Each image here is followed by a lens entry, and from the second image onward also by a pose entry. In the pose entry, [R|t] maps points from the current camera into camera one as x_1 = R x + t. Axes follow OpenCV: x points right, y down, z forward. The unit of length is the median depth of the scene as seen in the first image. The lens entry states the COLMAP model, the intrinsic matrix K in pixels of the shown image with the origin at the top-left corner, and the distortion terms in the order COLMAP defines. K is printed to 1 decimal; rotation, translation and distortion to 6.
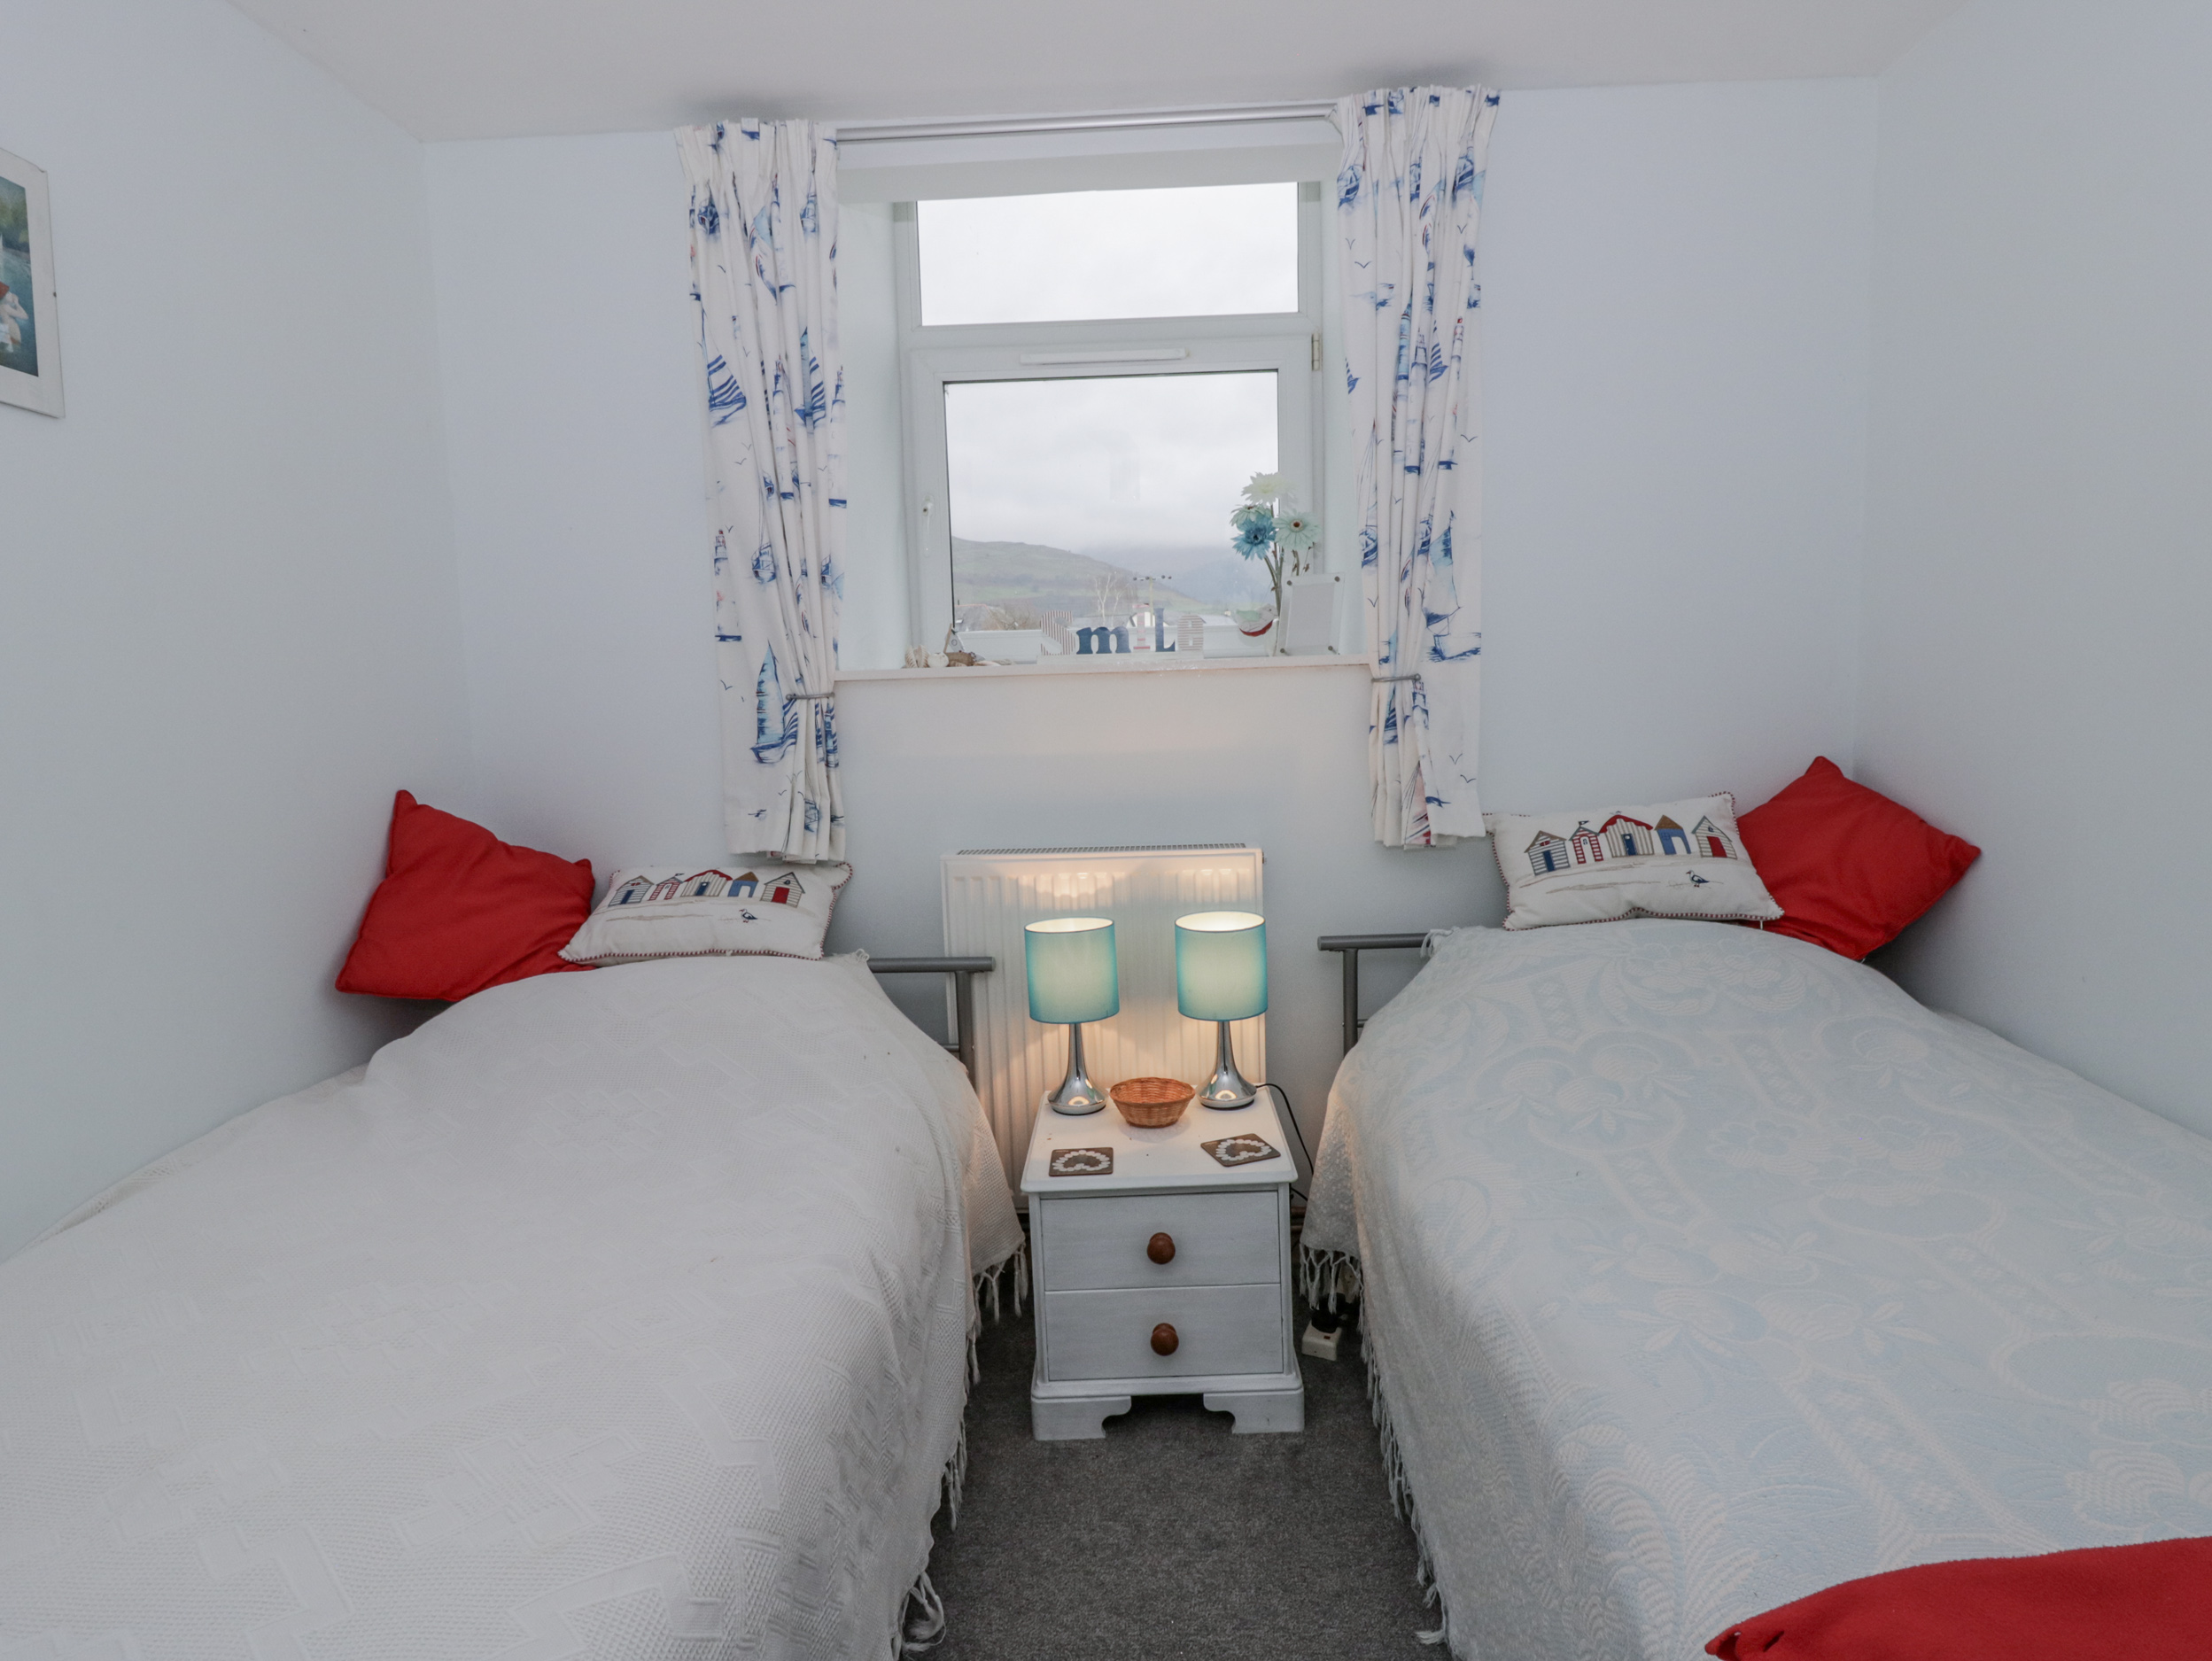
lens RADIAL K [[1157.6, 0, 1118.1], [0, 1157.6, 827.9], [0, 0, 1]] dist [0.000865, -0.011772]
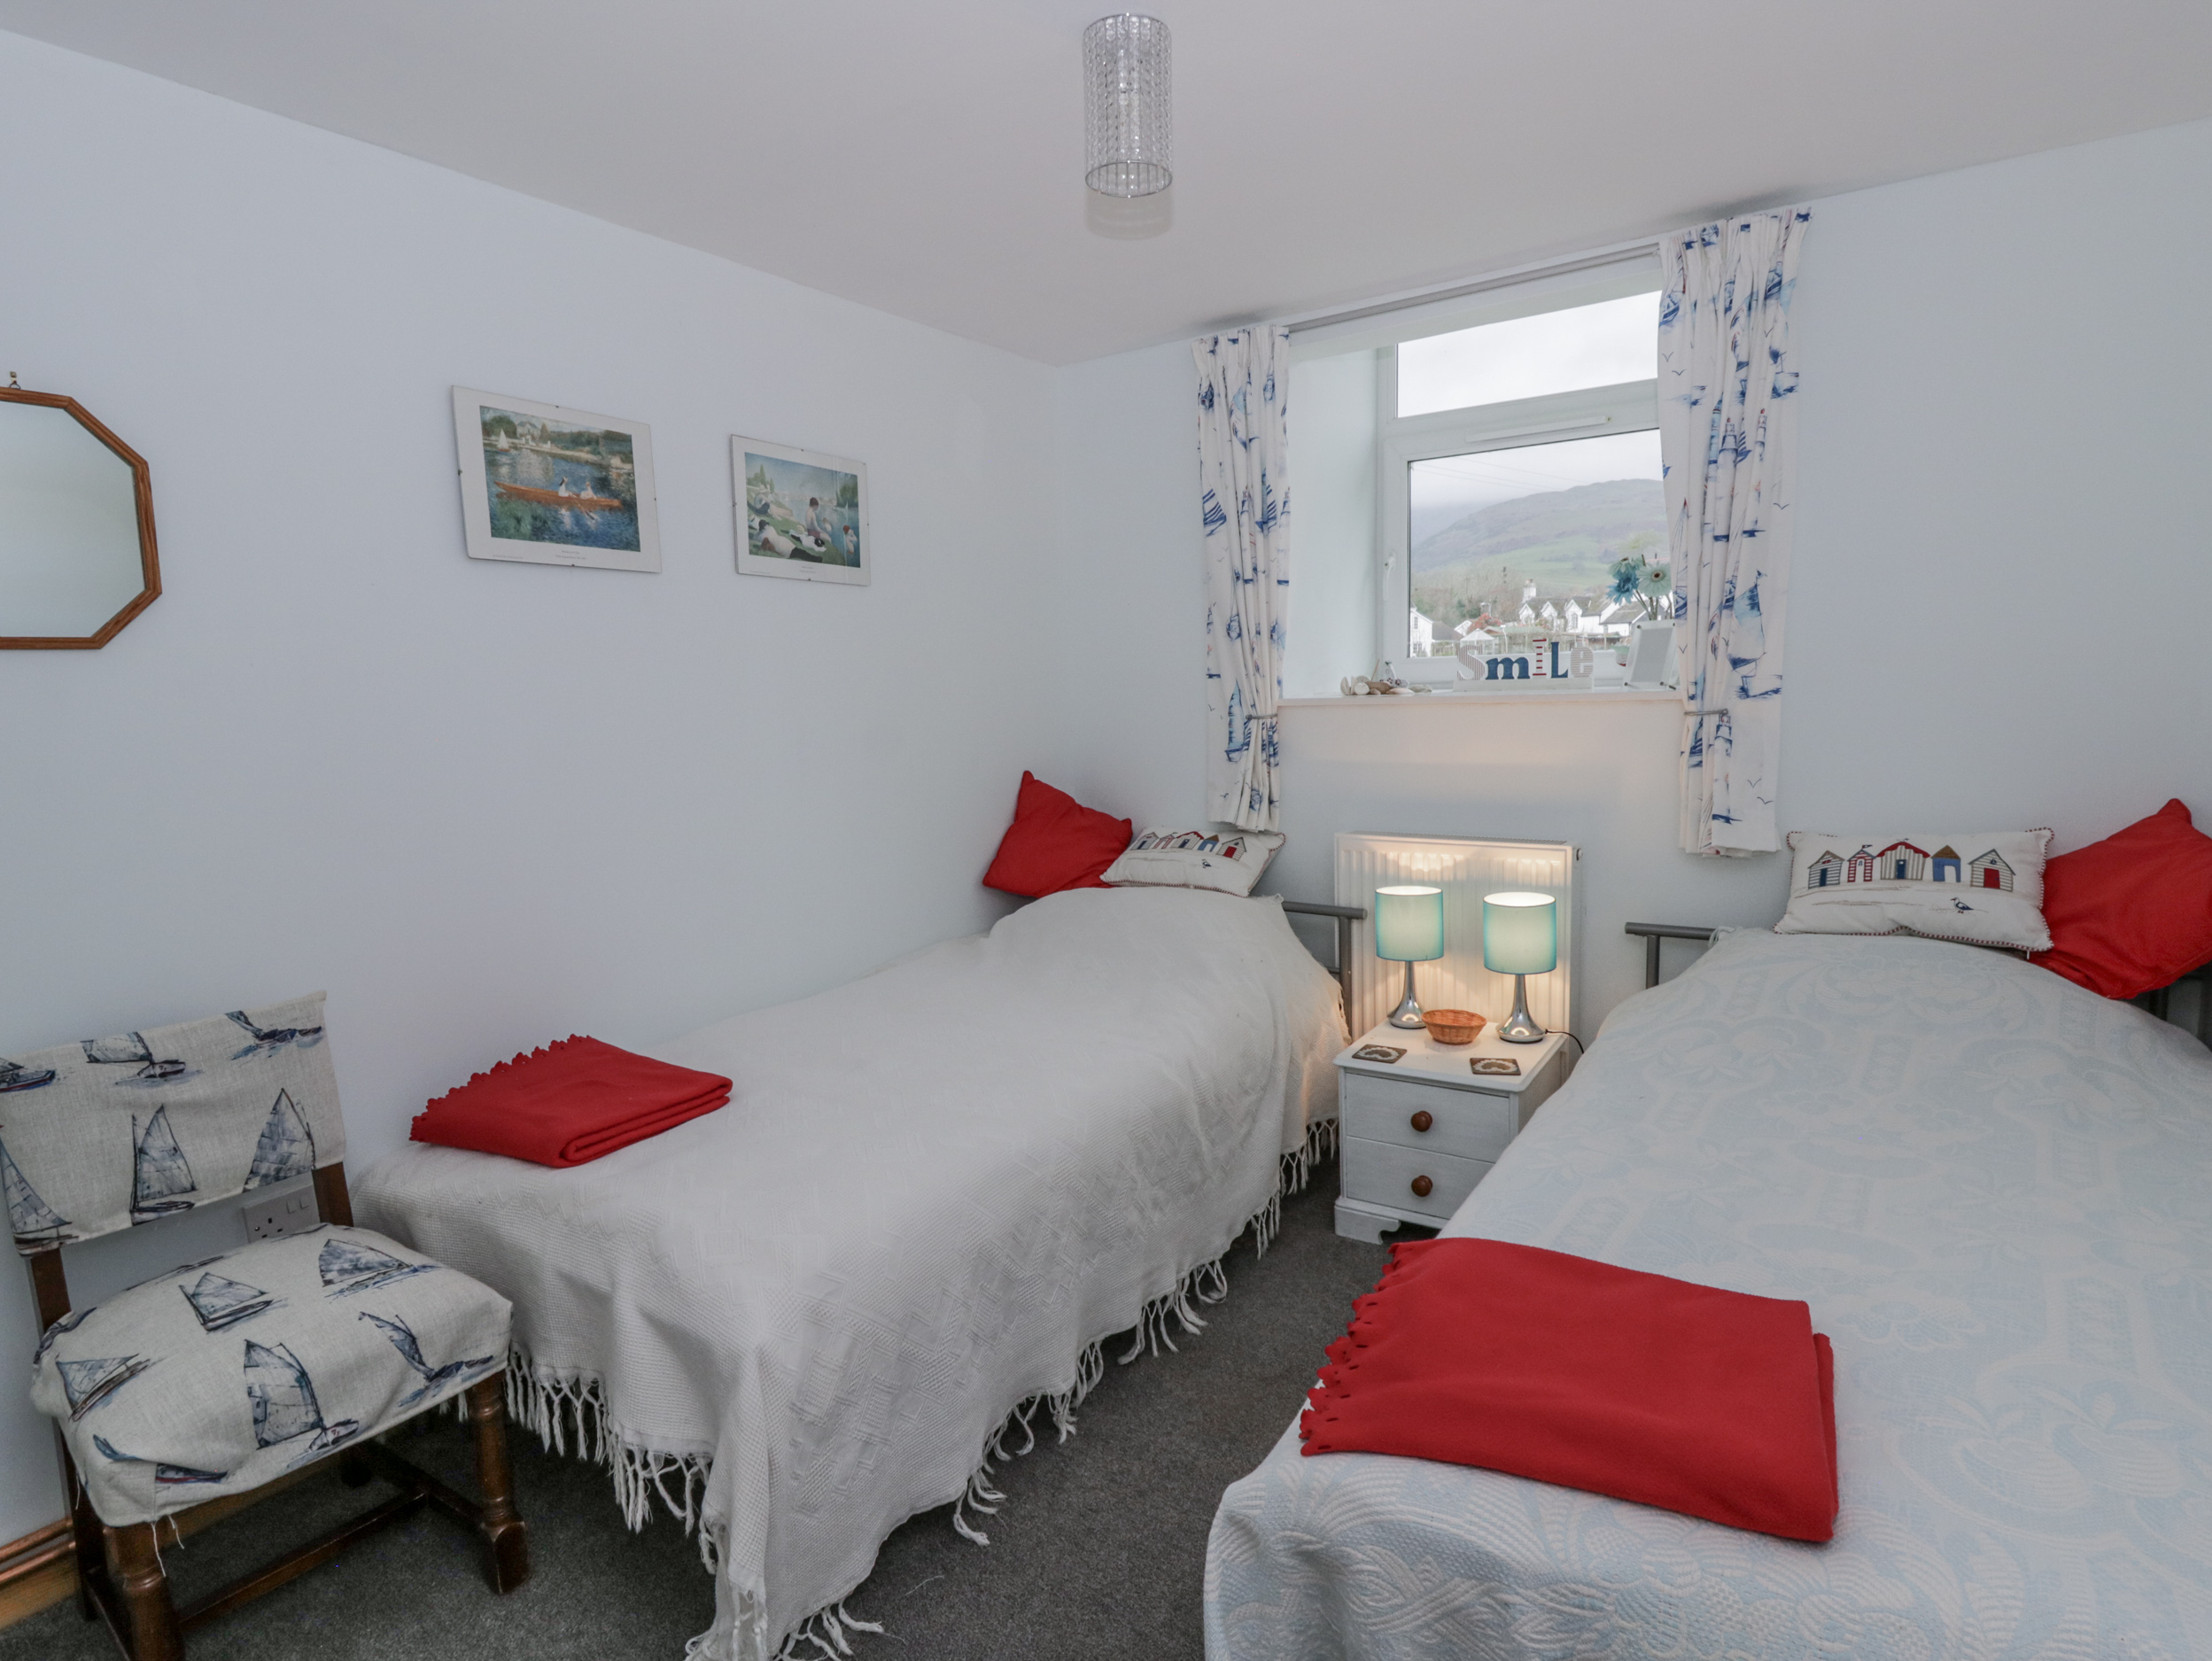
lens RADIAL K [[1157.6, 0, 1118.1], [0, 1157.6, 827.9], [0, 0, 1]] dist [0.000865, -0.011772]
pose [[0.839872, 0.070942, -0.538129, 0.392787], [-0.052186, 0.997383, 0.050039, -0.040347], [0.540271, -0.013944, 0.841376, -0.332759]]
